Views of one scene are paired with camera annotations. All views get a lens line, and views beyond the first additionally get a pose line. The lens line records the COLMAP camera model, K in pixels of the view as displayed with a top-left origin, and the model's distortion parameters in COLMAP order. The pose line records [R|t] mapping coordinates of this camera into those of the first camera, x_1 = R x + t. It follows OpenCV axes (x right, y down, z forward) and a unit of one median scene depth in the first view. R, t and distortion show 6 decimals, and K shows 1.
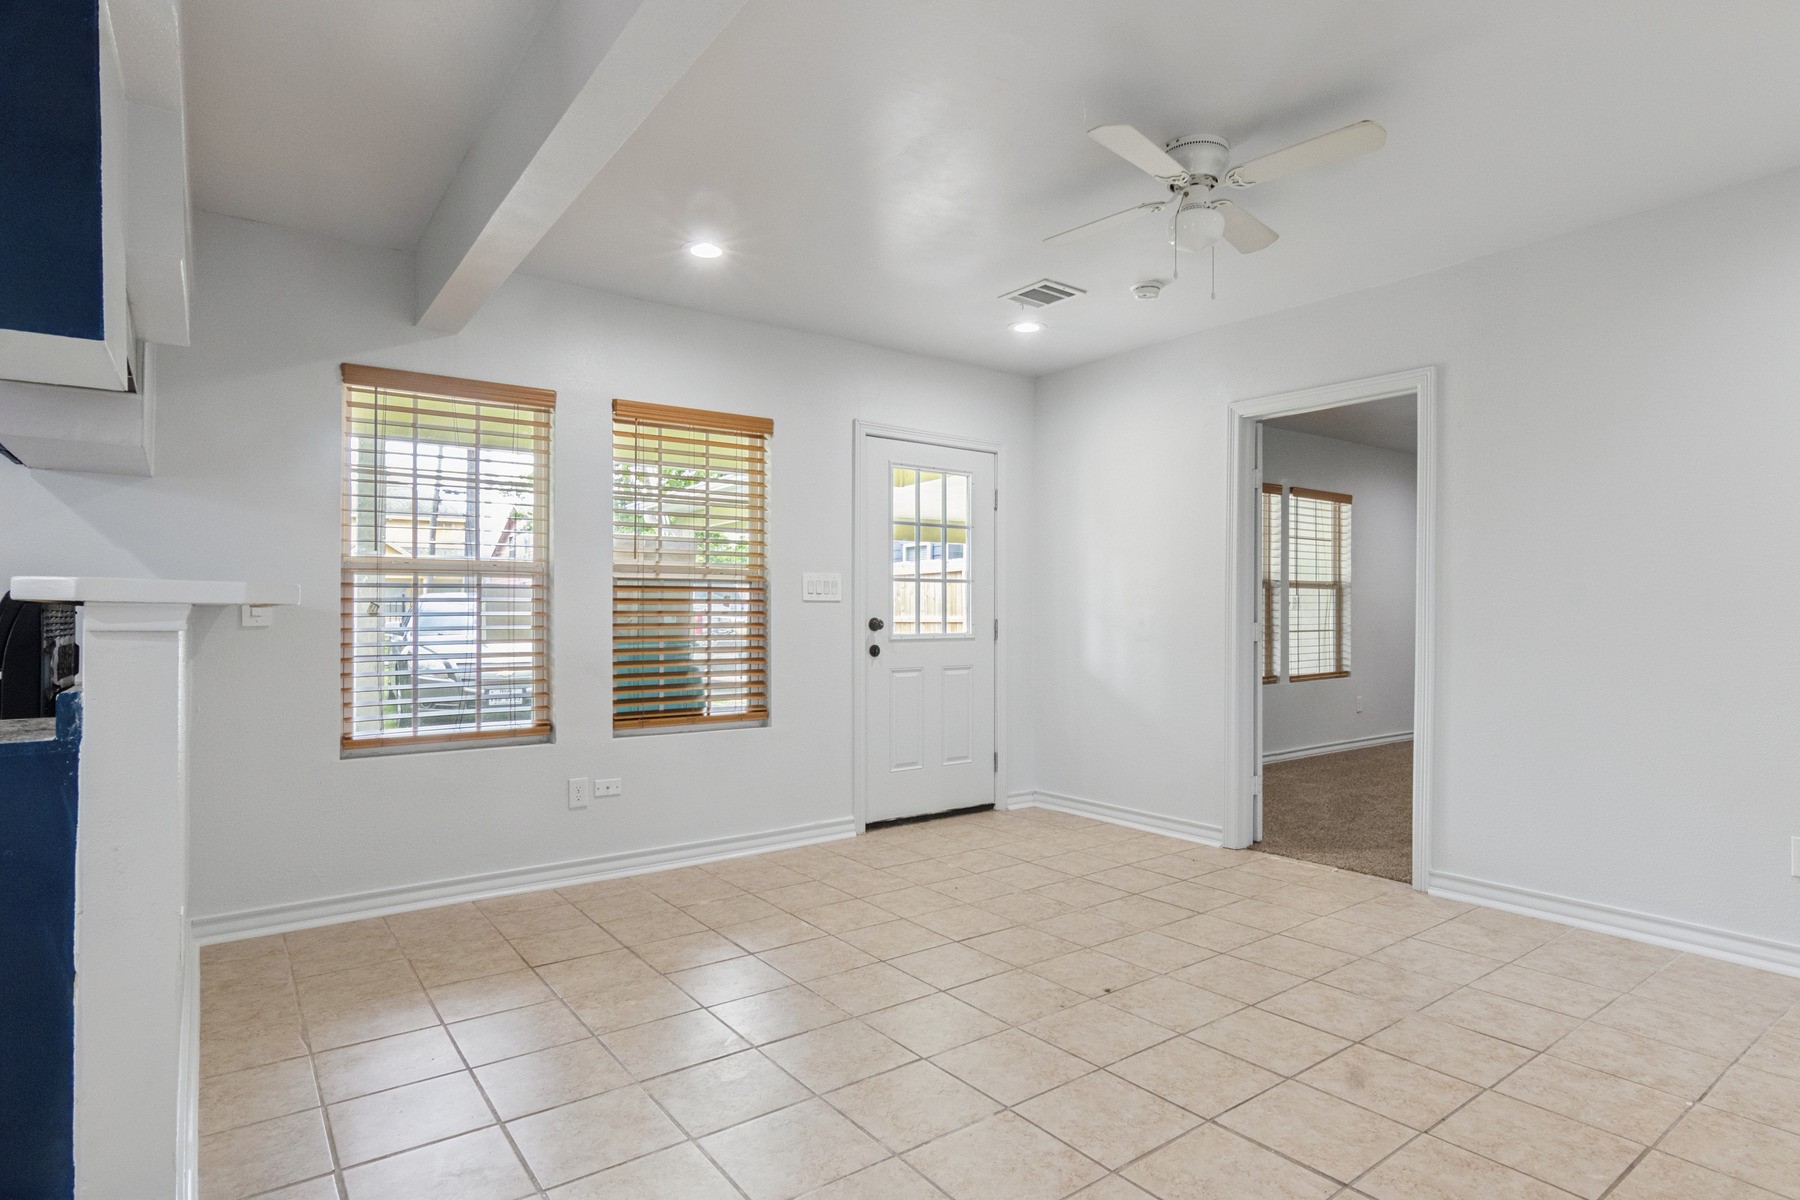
lens RADIAL K [[949.9, 0, 899.0], [0, 949.9, 614.1], [0, 0, 1]] dist [-0.001611, -0.000484]
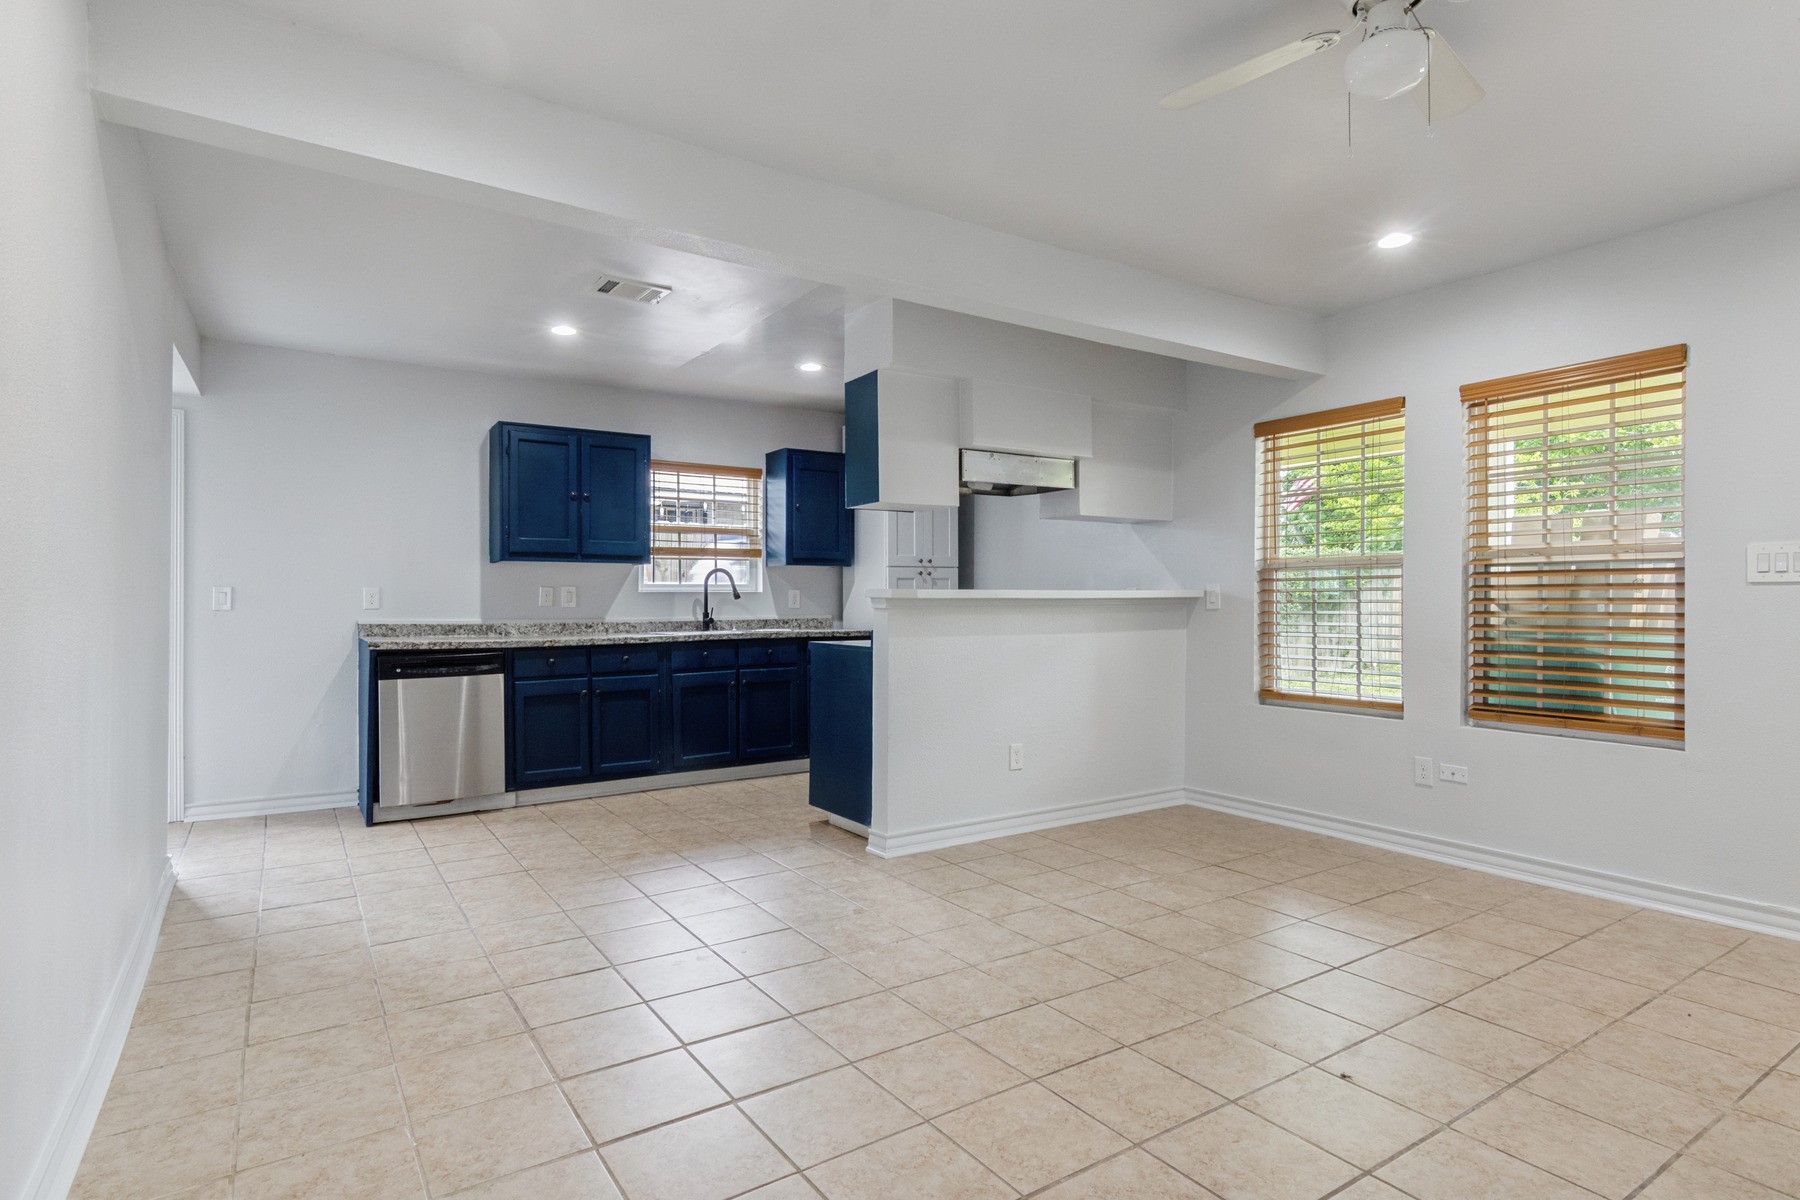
lens RADIAL K [[923.8, 0, 900.0], [0, 923.8, 600.0], [0, 0, 1]] dist [-0.006818, -0.000074]
pose [[-0.044071, 0.001321, -0.999028, 0.629507], [0.001094, 0.999999, 0.001274, -0.003166], [0.999028, -0.001037, -0.044073, 0.412986]]
